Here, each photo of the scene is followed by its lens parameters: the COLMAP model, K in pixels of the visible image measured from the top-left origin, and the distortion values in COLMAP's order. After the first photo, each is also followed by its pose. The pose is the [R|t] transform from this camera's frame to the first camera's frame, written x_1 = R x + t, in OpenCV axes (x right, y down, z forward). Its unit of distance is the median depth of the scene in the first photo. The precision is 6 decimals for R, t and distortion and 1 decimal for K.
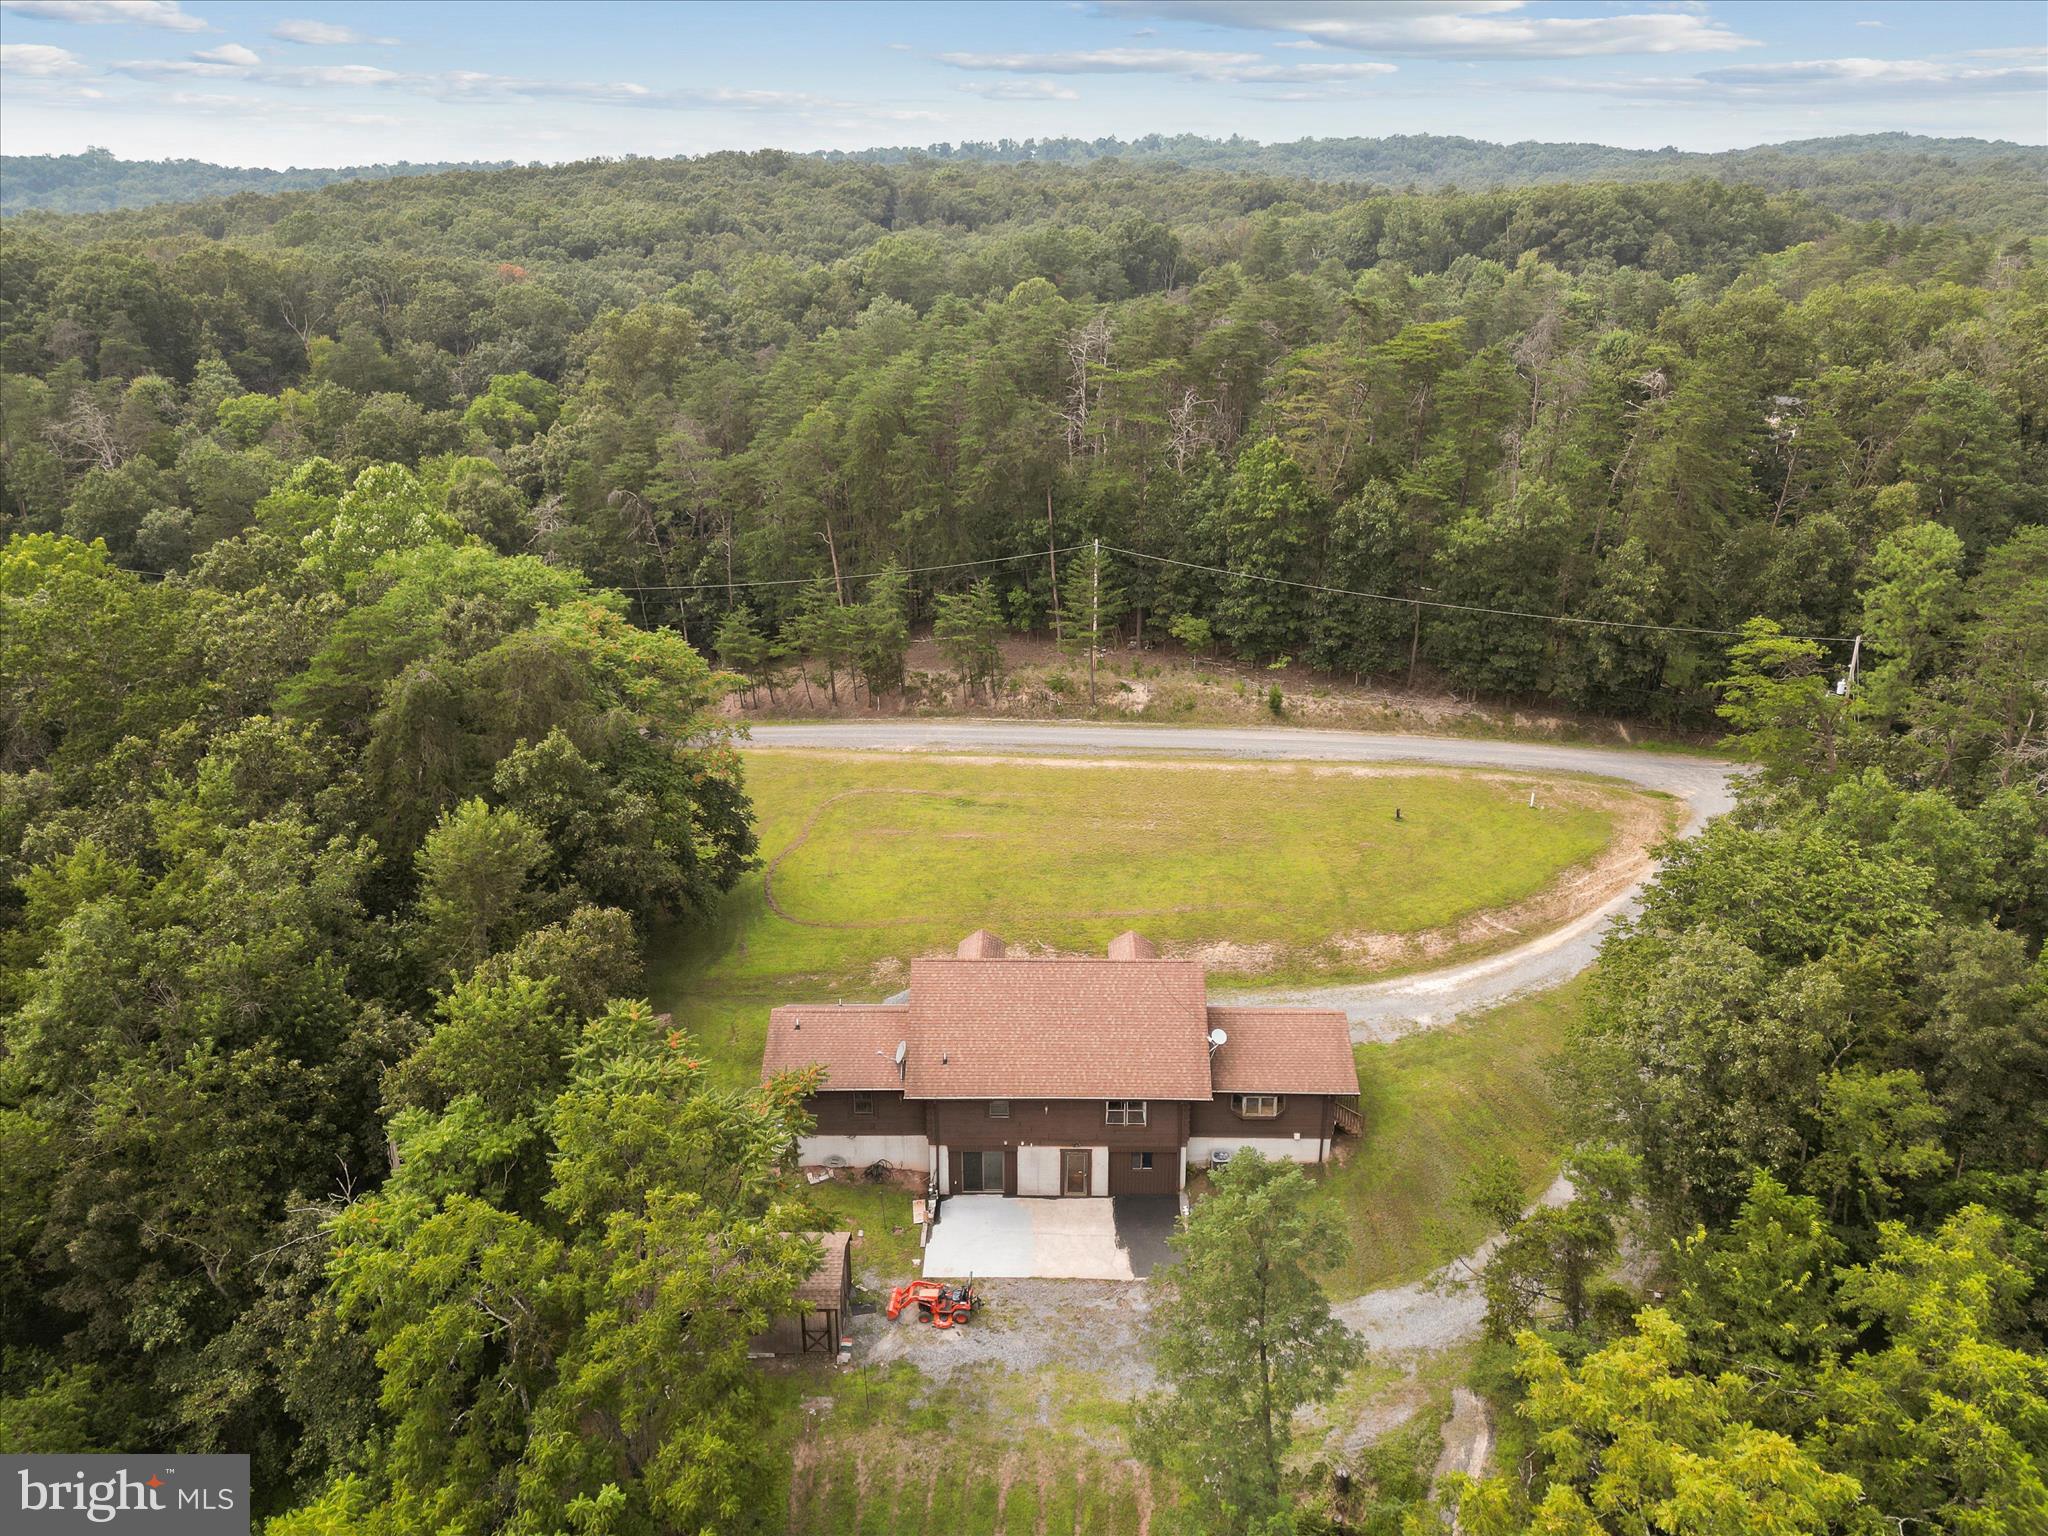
lens RADIAL K [[1434.8, 0, 1024.0], [0, 1434.8, 768.0], [0, 0, 1]] dist [0.097007, -0.103108]
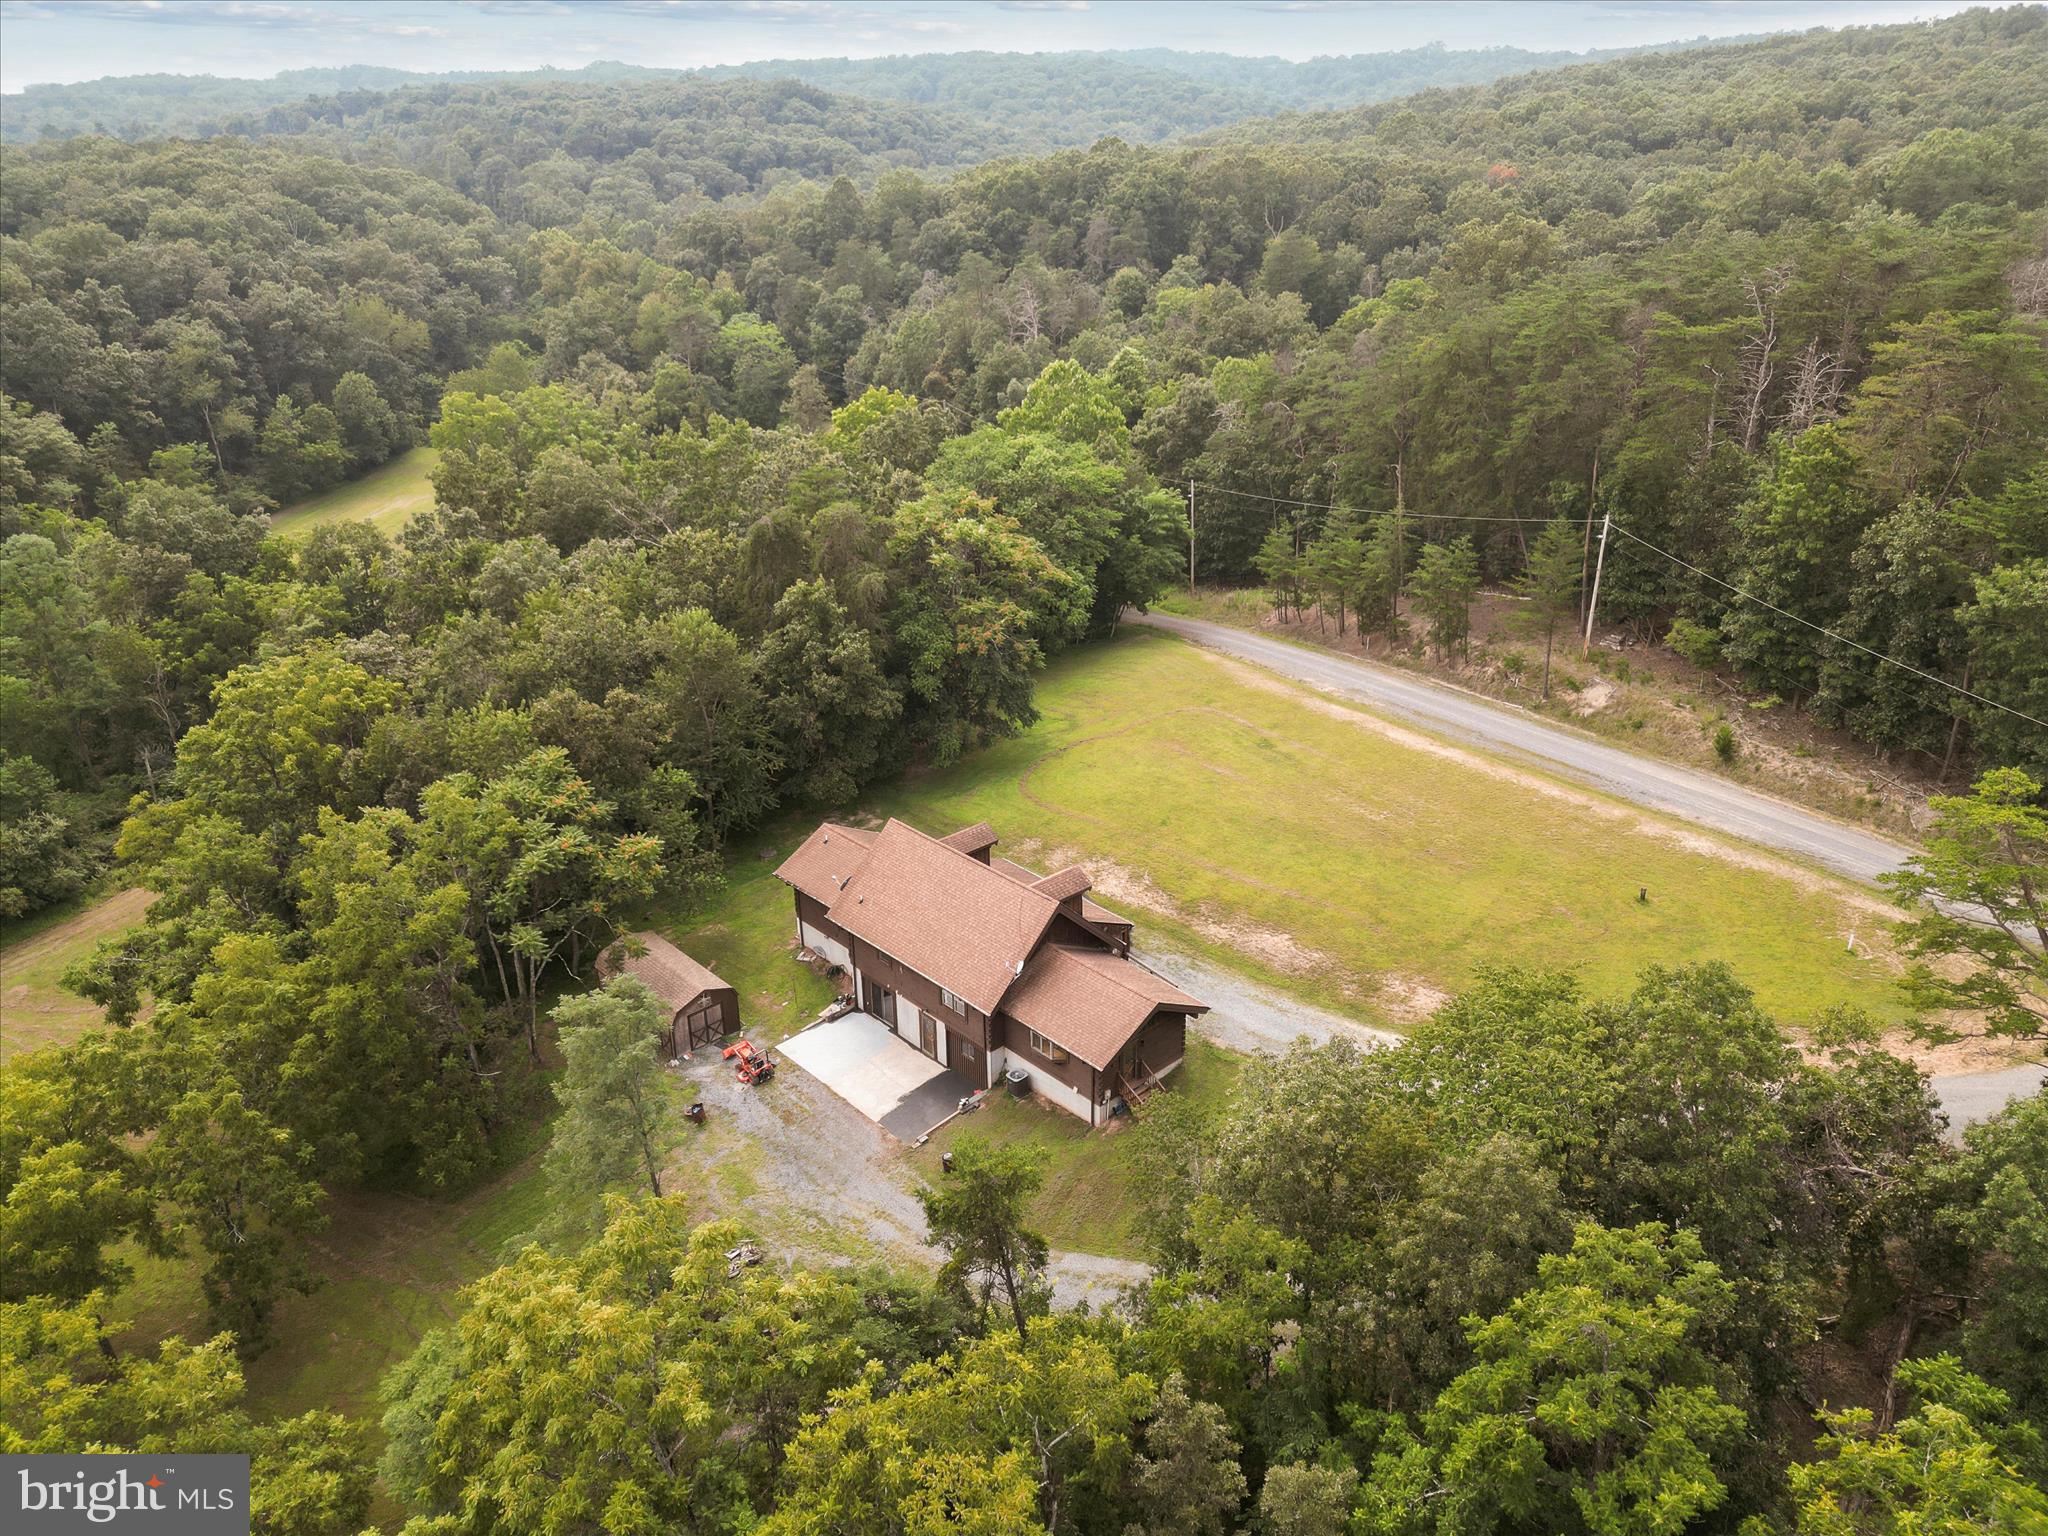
lens RADIAL K [[1434.8, 0, 1024.0], [0, 1434.8, 768.0], [0, 0, 1]] dist [0.097007, -0.103108]
pose [[0.692506, 0.286235, -0.662197, 0.490368], [-0.235611, 0.957320, 0.167407, -0.084755], [0.681852, 0.040090, 0.730391, 0.123862]]
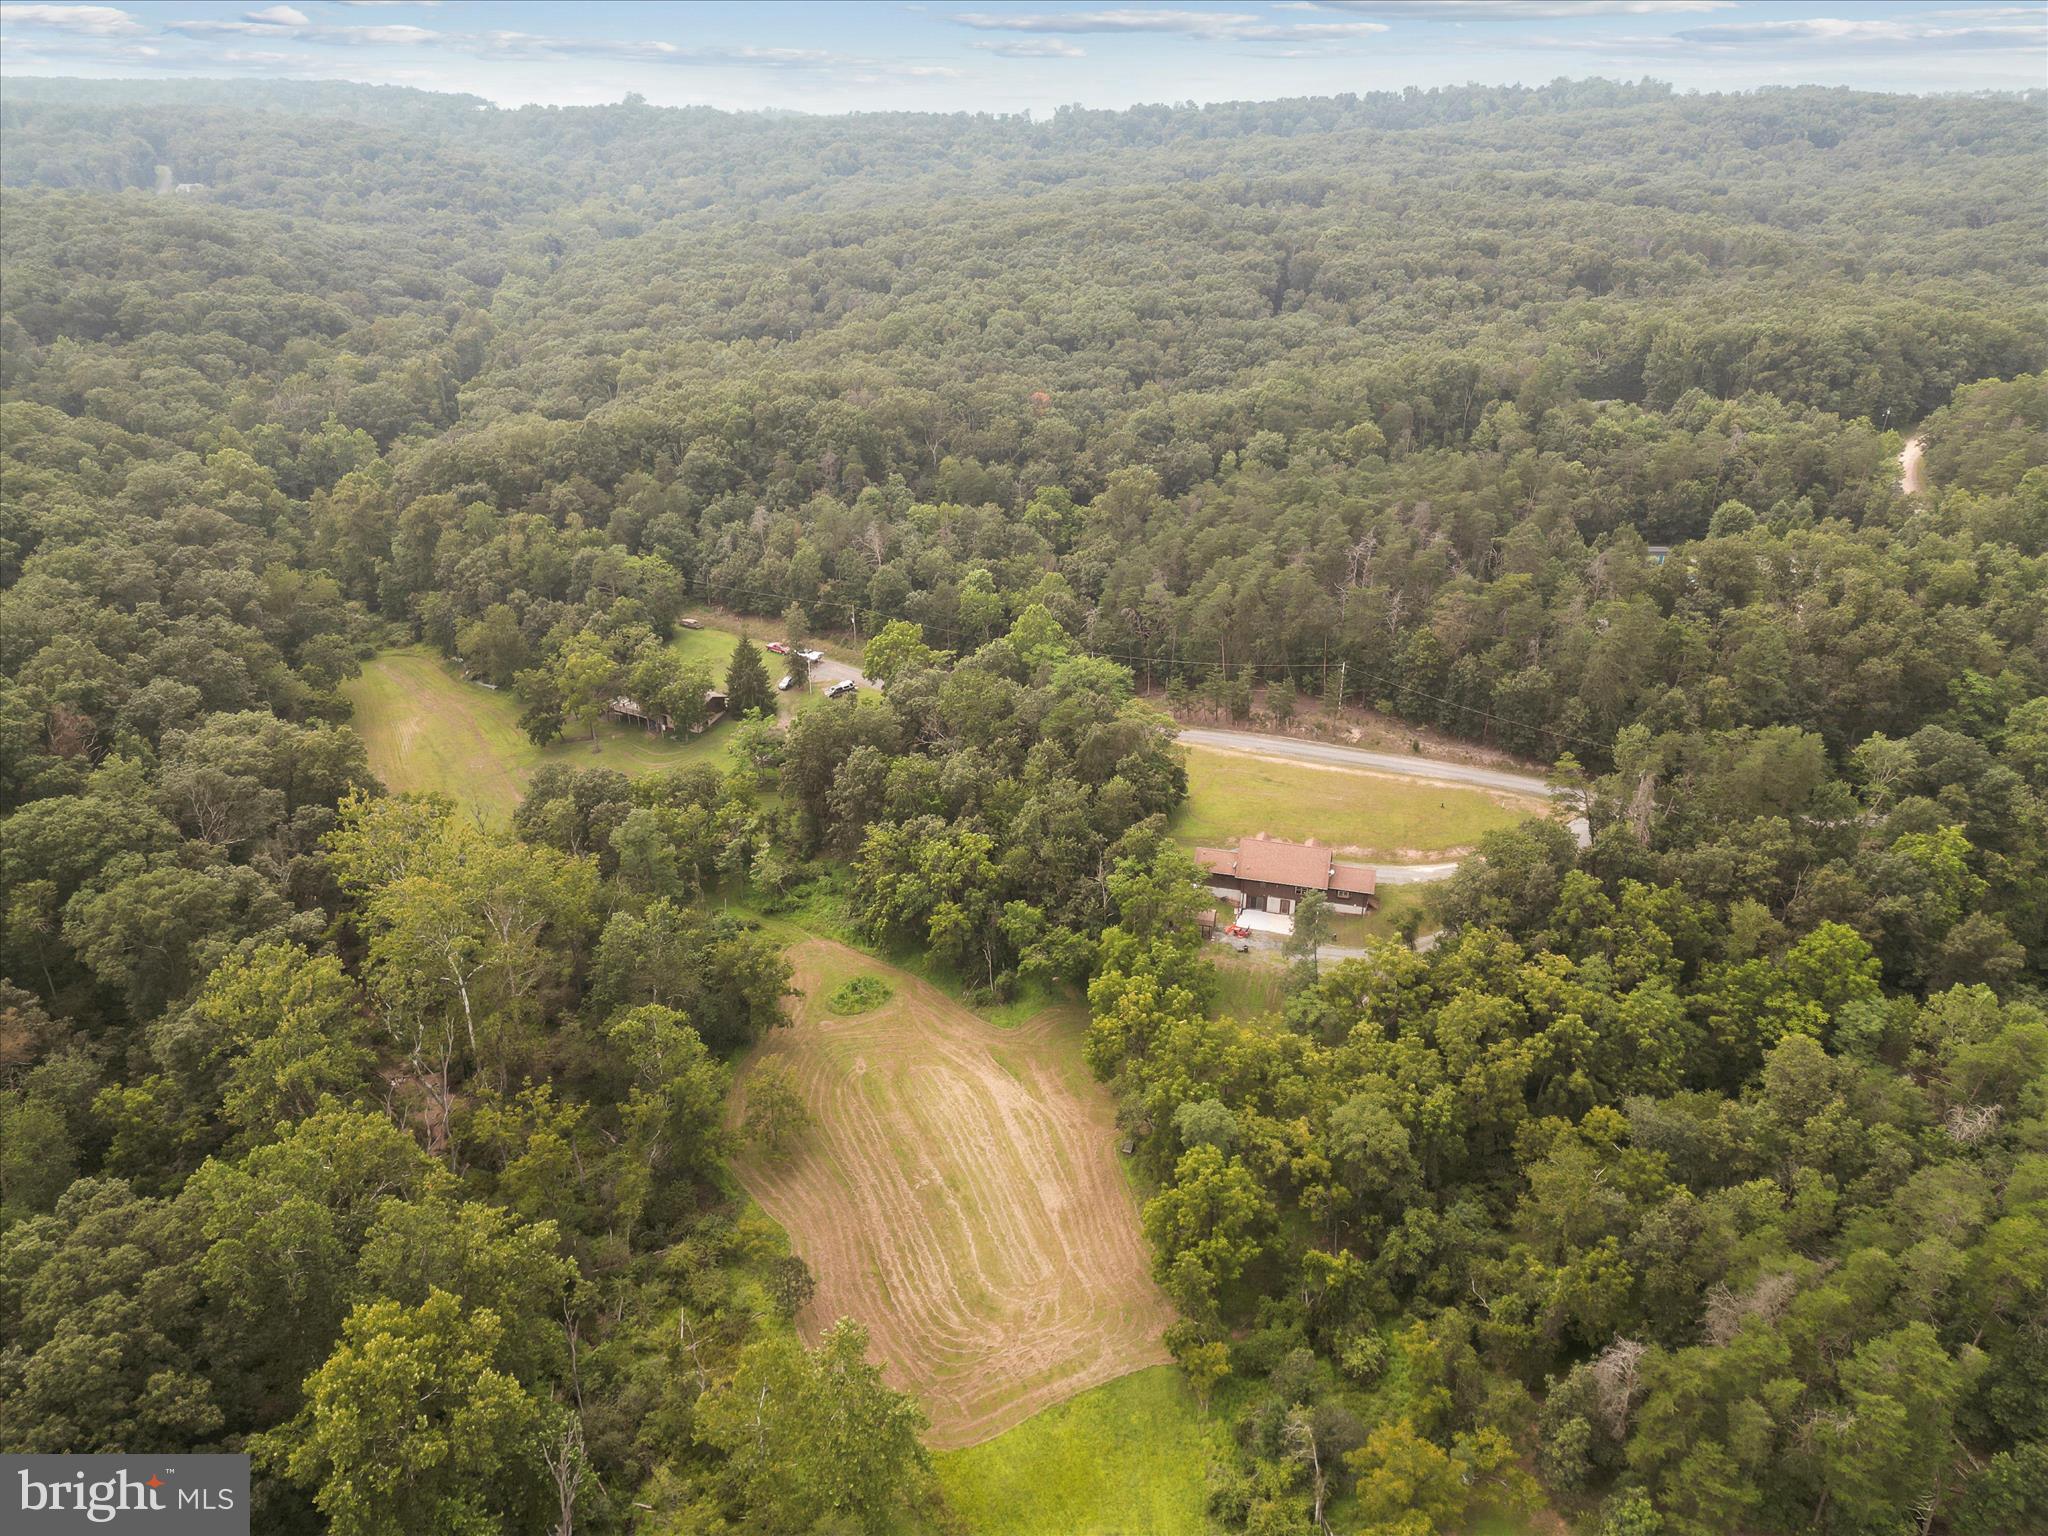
lens RADIAL K [[1434.8, 0, 1024.0], [0, 1434.8, 768.0], [0, 0, 1]] dist [0.097007, -0.103108]
pose [[0.968010, 0.109704, -0.225657, 0.103288], [-0.090705, 0.991532, 0.092935, -0.177797], [0.233941, -0.069493, 0.969764, -1.428566]]
